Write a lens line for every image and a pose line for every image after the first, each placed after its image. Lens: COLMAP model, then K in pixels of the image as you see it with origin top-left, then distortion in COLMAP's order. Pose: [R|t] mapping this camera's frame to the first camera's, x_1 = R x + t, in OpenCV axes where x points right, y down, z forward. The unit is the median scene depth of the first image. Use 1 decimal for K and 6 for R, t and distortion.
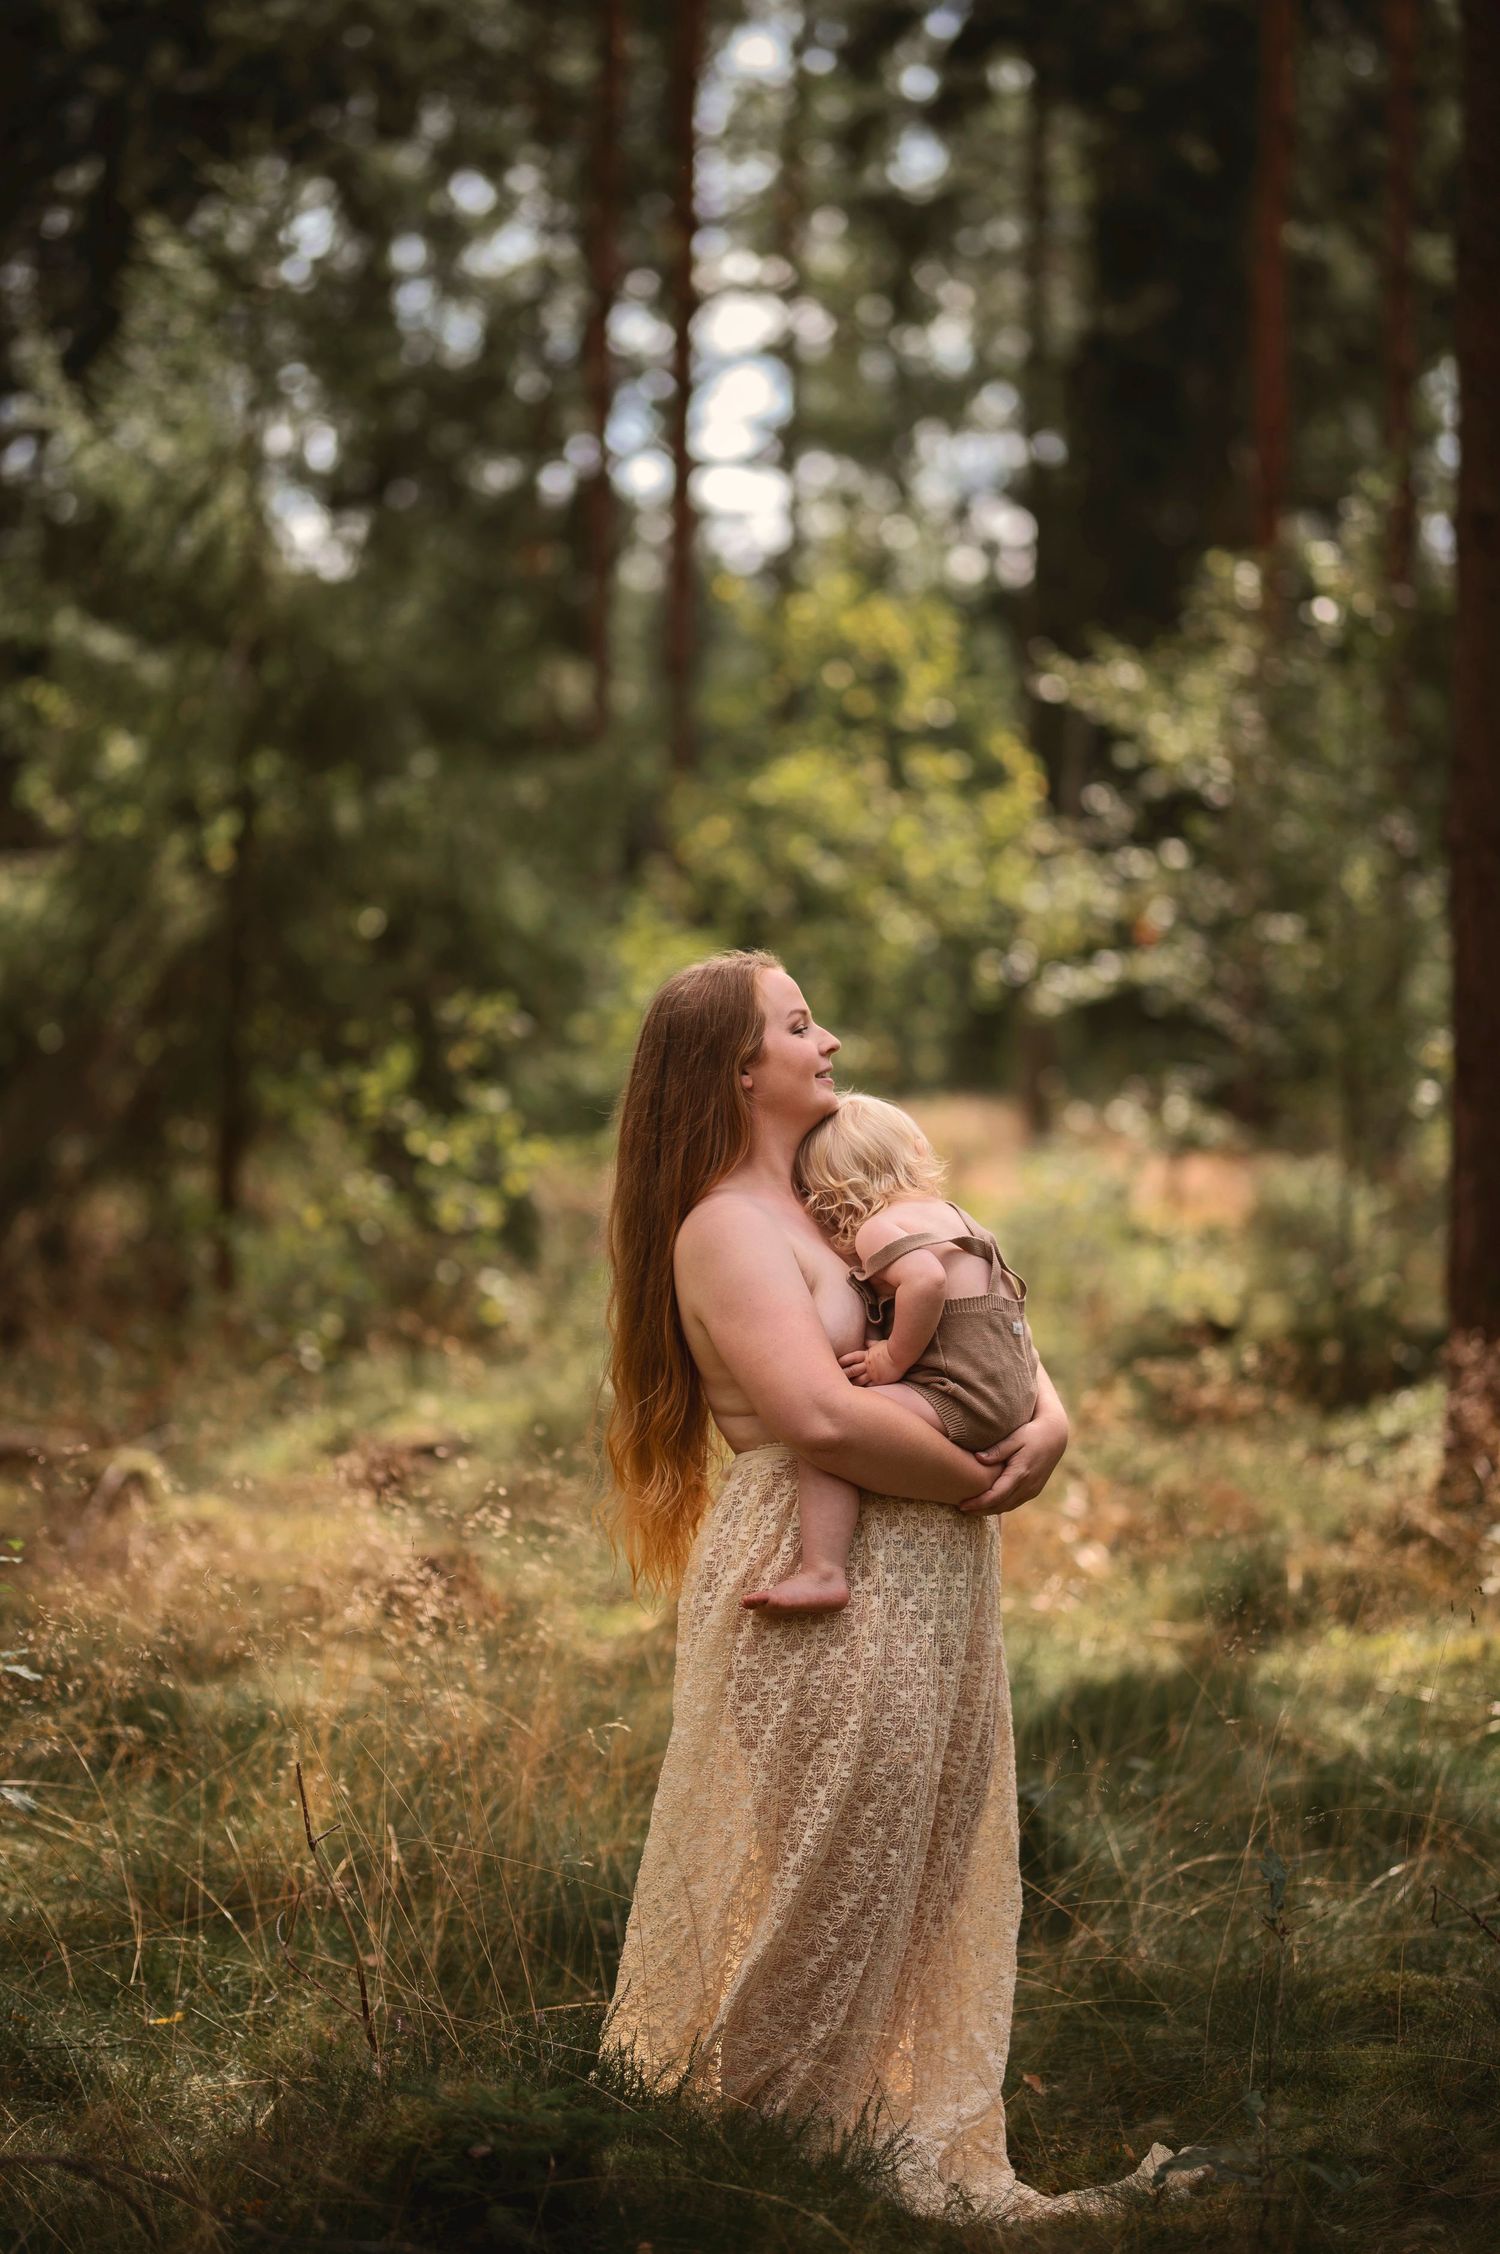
lens RADIAL K [[5653.7, 0, 750.0], [0, 5653.7, 1127.0], [0, 0, 1]] dist [-0.145391, 1.724261]
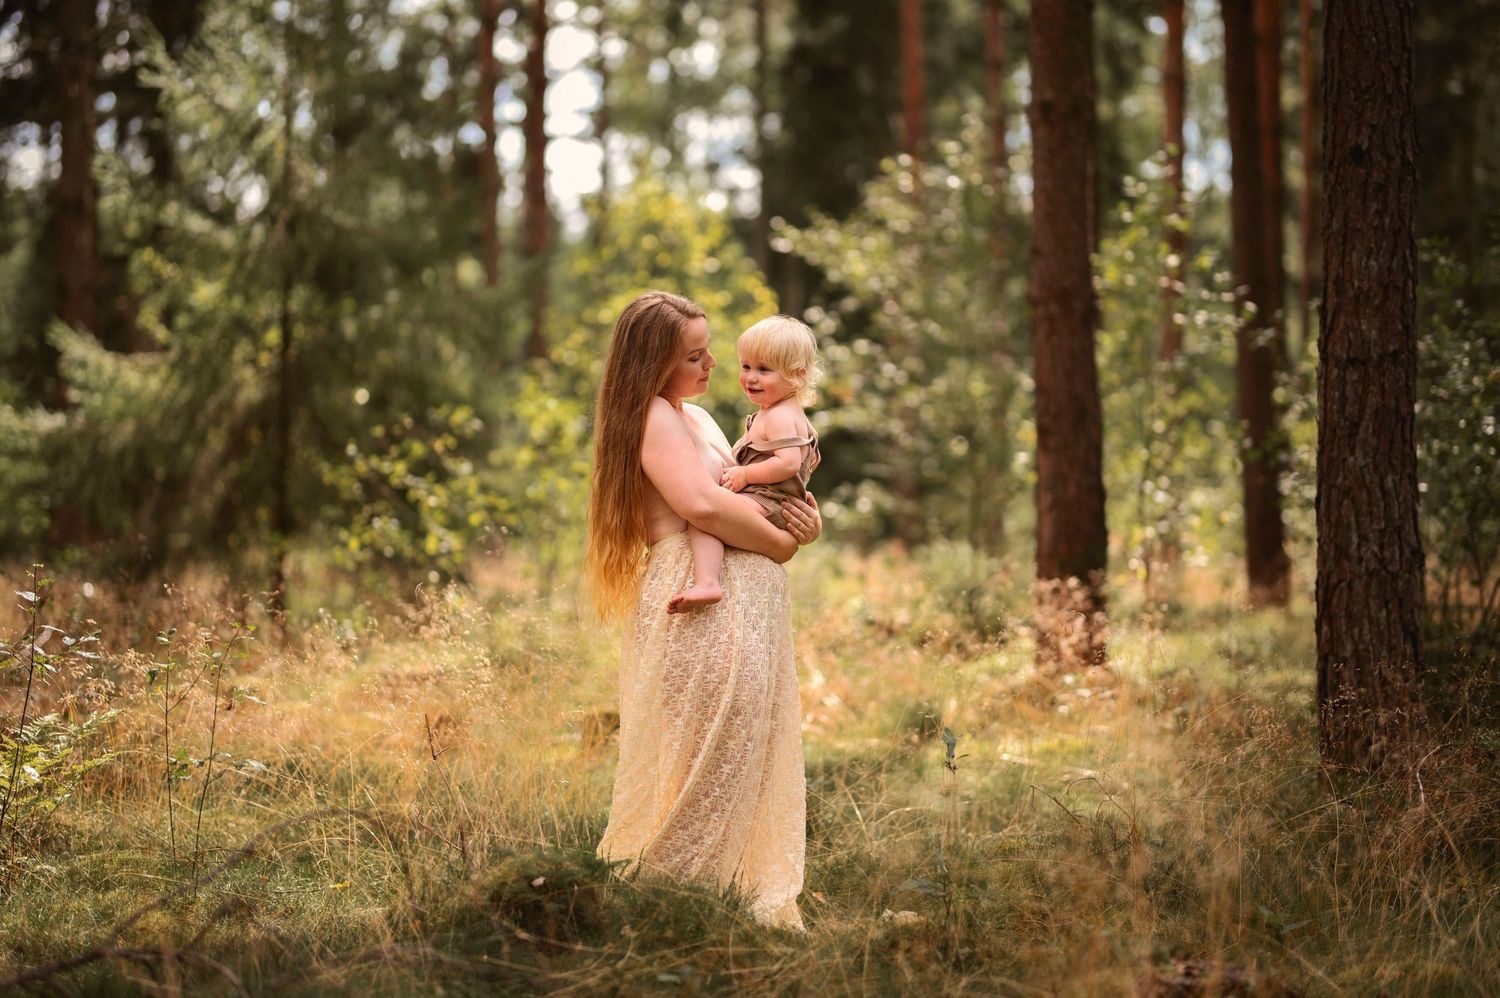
lens RADIAL K [[3790.1, 0, 750.0], [0, 3790.1, 499.0], [0, 0, 1]] dist [-0.067305, -0.024602]
pose [[0.998720, -0.011572, 0.049247, -0.010764], [0.012944, 0.999534, -0.027630, 0.024713], [-0.048904, 0.028232, 0.998404, -0.080706]]
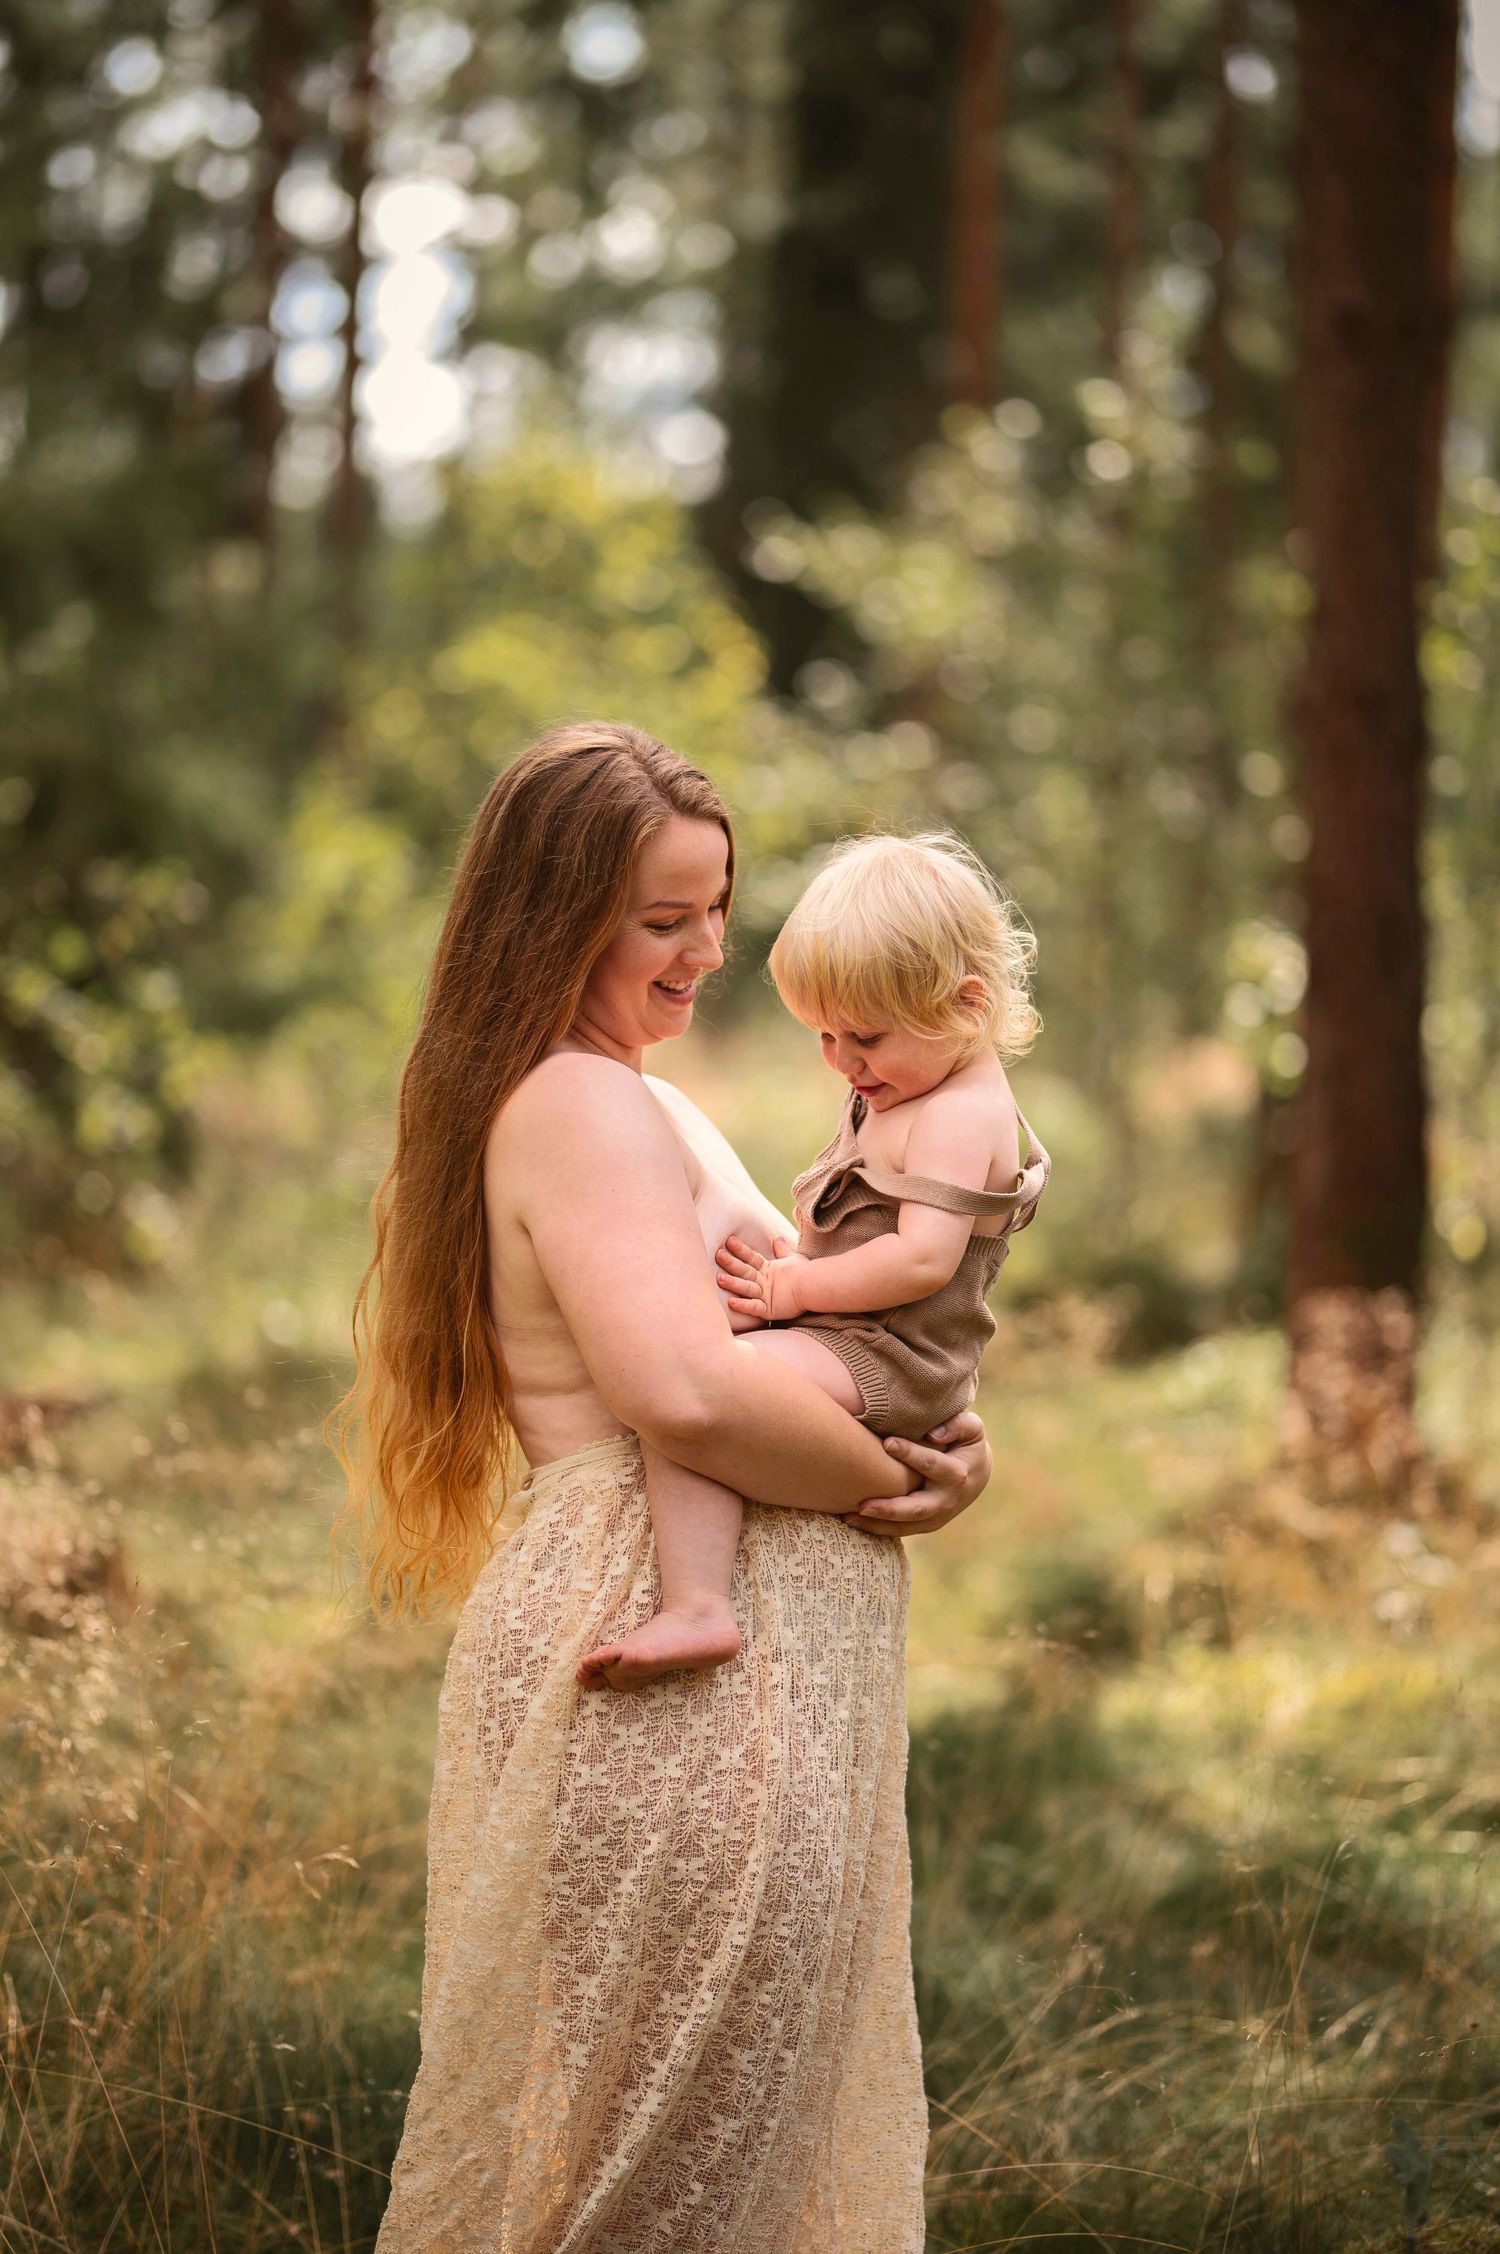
lens RADIAL K [[5653.7, 0, 750.0], [0, 5653.7, 1127.0], [0, 0, 1]] dist [-0.145391, 1.724261]
pose [[0.997683, 0.021145, 0.064670, -0.007425], [-0.021765, 0.999724, 0.008889, 0.004298], [-0.064464, -0.010276, 0.997867, 0.101208]]
